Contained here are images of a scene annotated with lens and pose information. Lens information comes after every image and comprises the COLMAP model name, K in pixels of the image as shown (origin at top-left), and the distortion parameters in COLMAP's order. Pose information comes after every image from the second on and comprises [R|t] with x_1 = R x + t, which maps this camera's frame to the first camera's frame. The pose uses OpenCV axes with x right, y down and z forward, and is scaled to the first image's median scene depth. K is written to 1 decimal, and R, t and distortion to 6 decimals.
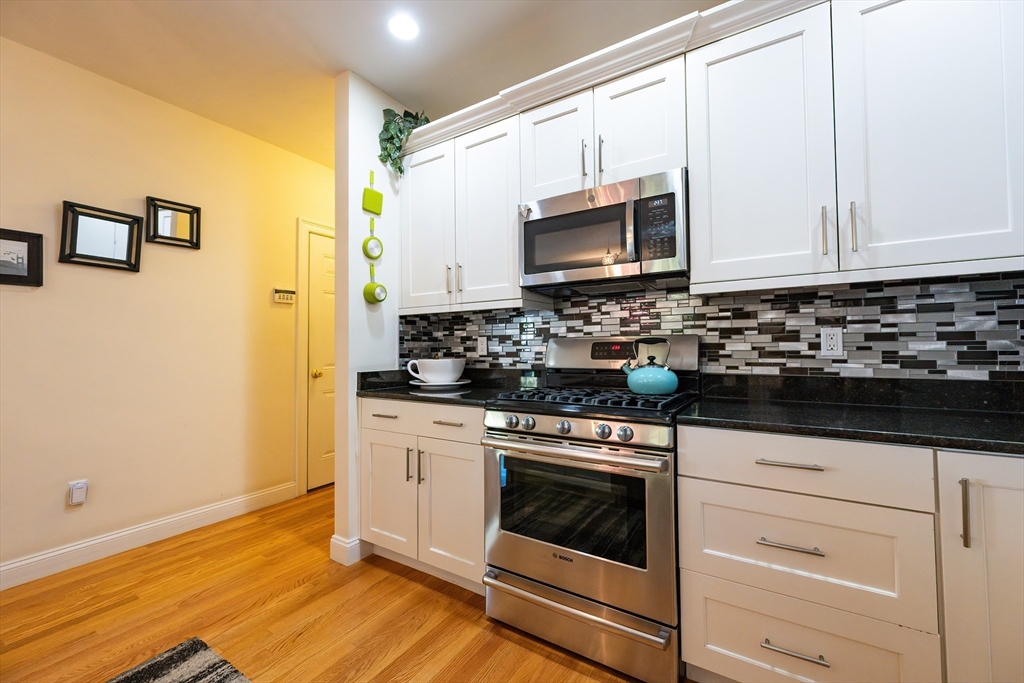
lens RADIAL K [[412.1, 0, 512.5], [0, 412.1, 334.6], [0, 0, 1]] dist [0.000832, 0.000096]
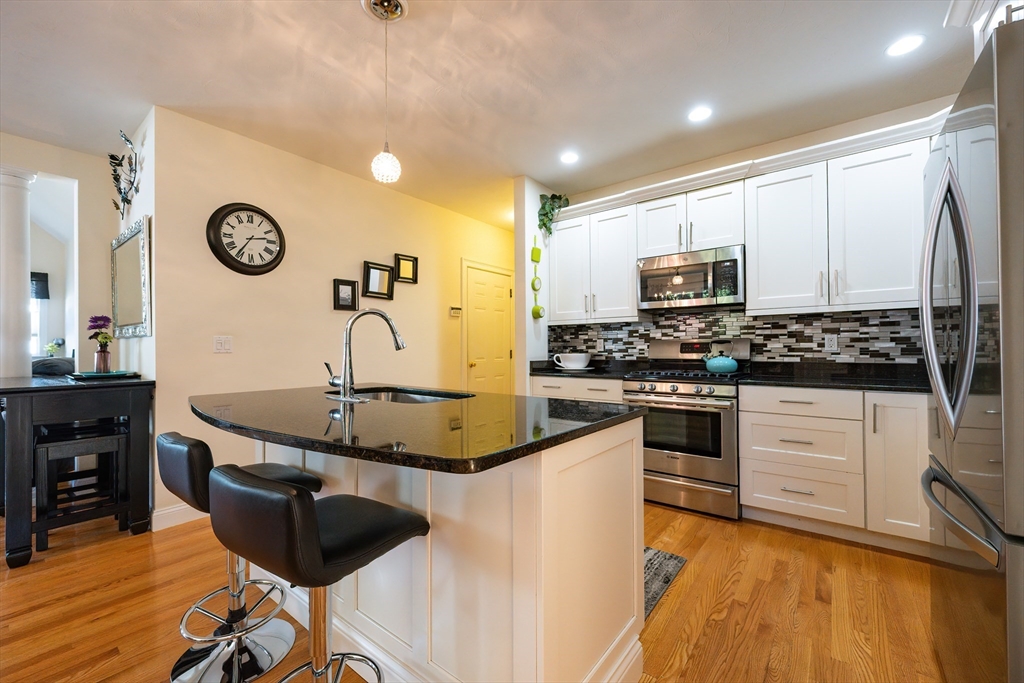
lens RADIAL K [[412.0, 0, 507.7], [0, 412.0, 343.8], [0, 0, 1]] dist [-0.000087, -0.000227]
pose [[0.994648, 0.000965, -0.103317, -0.326343], [0.001174, 0.999786, 0.020641, -0.012052], [0.103315, -0.020652, 0.994434, -0.702967]]
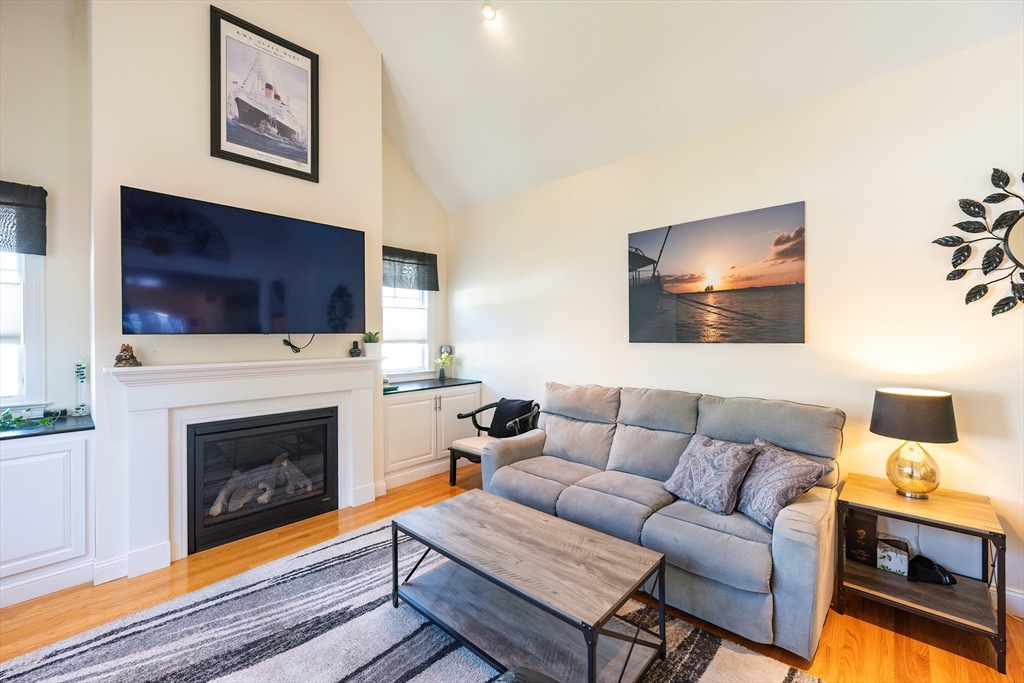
lens RADIAL K [[415.4, 0, 509.1], [0, 415.4, 337.0], [0, 0, 1]] dist [-0.000576, -0.000064]
pose [[0.981076, 0.000230, -0.193622, -3.595610], [0.006848, 0.999332, 0.035886, -0.129427], [0.193501, -0.036533, 0.980420, -0.023841]]
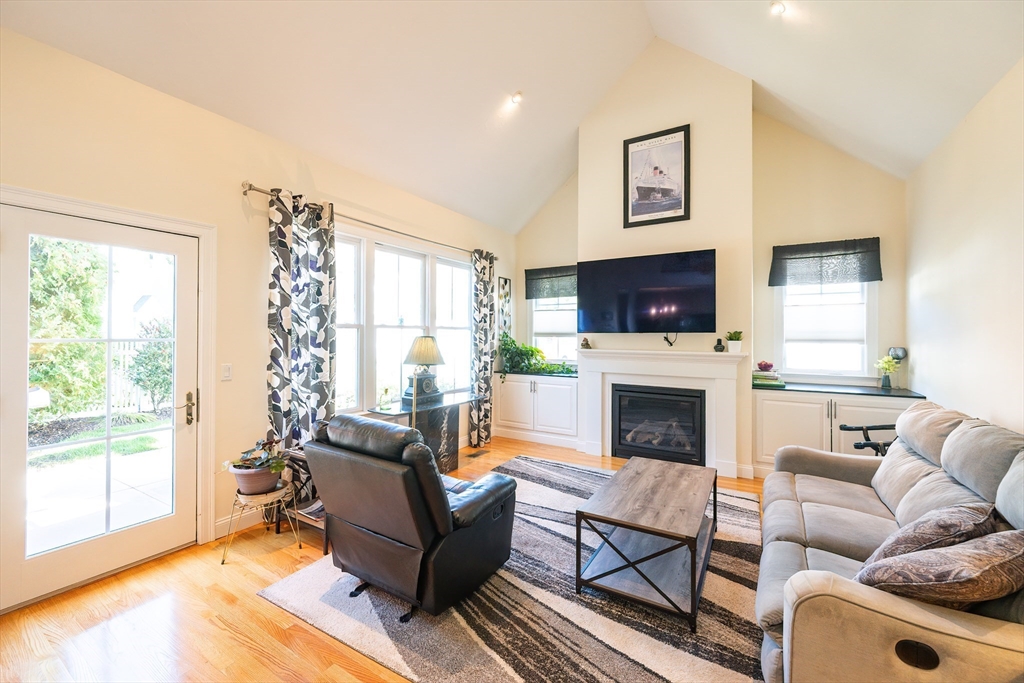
lens RADIAL K [[415.4, 0, 509.1], [0, 415.4, 337.0], [0, 0, 1]] dist [-0.000576, -0.000064]
pose [[0.007055, 0.011791, -0.999906, -2.463804], [0.029189, 0.999502, 0.011992, -0.120056], [0.999549, -0.029271, 0.006707, 0.479120]]
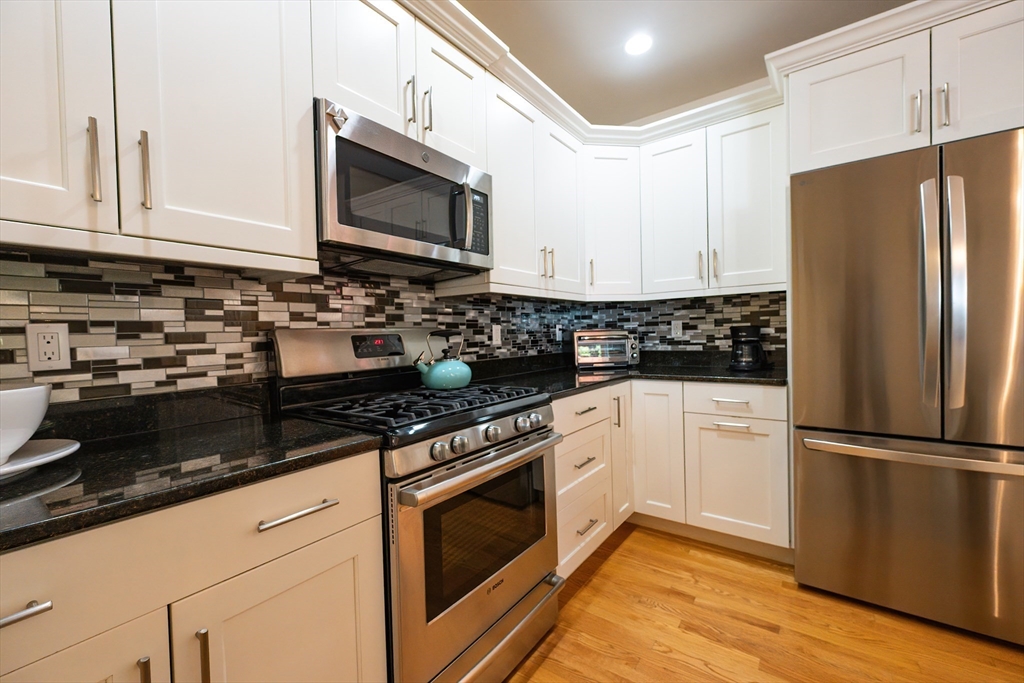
lens RADIAL K [[413.6, 0, 511.8], [0, 413.6, 340.6], [0, 0, 1]] dist [-0.001012, -0.000317]
pose [[0.074190, -0.009444, 0.997199, -0.542762], [-0.007586, 0.999921, 0.010034, 0.018522], [-0.997215, -0.008309, 0.074112, 0.679549]]
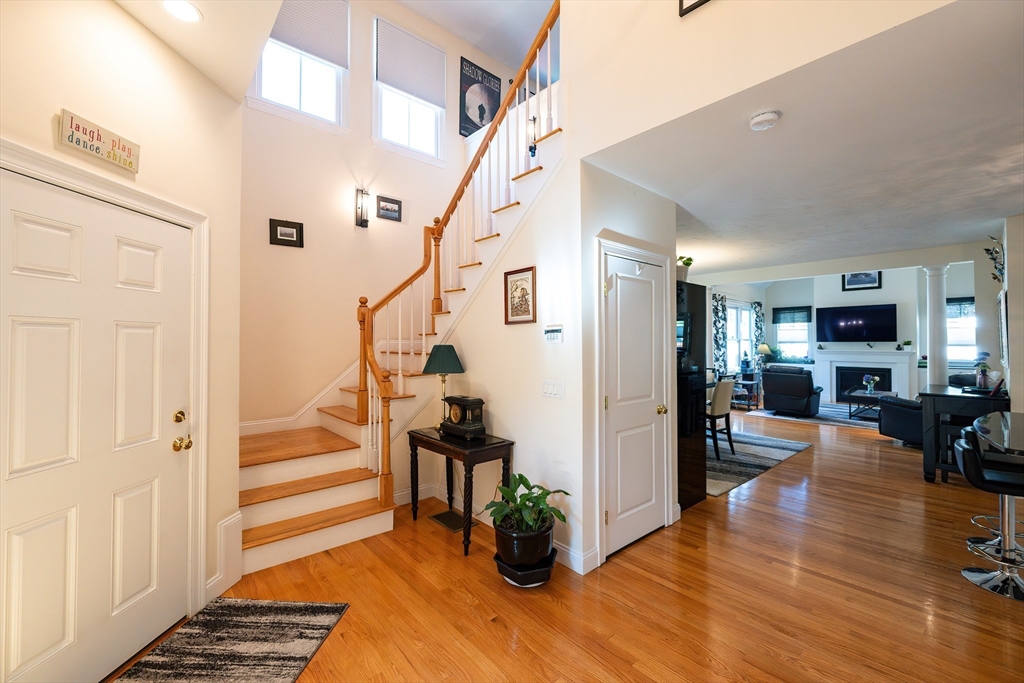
lens RADIAL K [[415.9, 0, 512.0], [0, 415.9, 341.5], [0, 0, 1]] dist [-0.002451, -0.000281]
pose [[-0.276522, 0.005206, -0.960993, 0.974019], [0.034653, 0.999389, -0.004558, -0.212212], [0.960383, -0.034562, -0.276534, -1.252772]]
